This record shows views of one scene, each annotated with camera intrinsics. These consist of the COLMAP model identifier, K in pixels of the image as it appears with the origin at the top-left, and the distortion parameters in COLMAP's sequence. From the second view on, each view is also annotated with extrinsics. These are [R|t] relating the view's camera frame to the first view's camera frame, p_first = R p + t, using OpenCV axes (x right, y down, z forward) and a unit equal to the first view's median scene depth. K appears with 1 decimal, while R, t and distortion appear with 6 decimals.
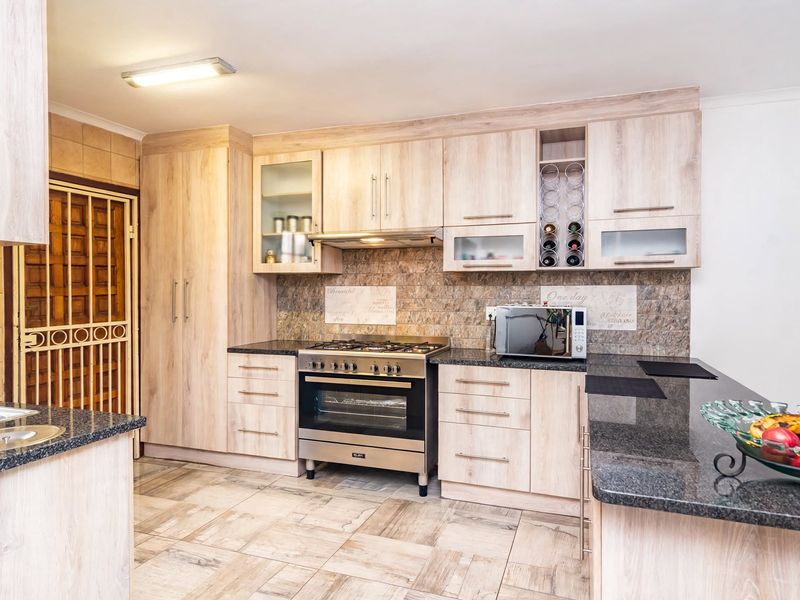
lens RADIAL K [[447.2, 0, 403.2], [0, 447.2, 280.9], [0, 0, 1]] dist [0.003311, -0.000219]
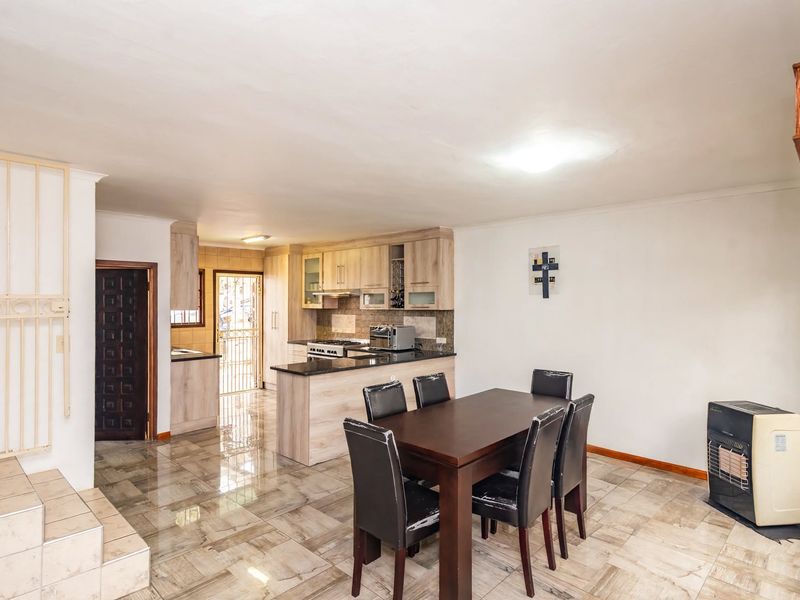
lens RADIAL K [[447.2, 0, 403.2], [0, 447.2, 280.9], [0, 0, 1]] dist [0.003311, -0.000219]
pose [[0.899257, -0.022450, -0.436845, 1.126219], [0.008663, 0.999400, -0.033528, -0.076658], [0.437335, 0.026366, 0.898912, -0.800219]]
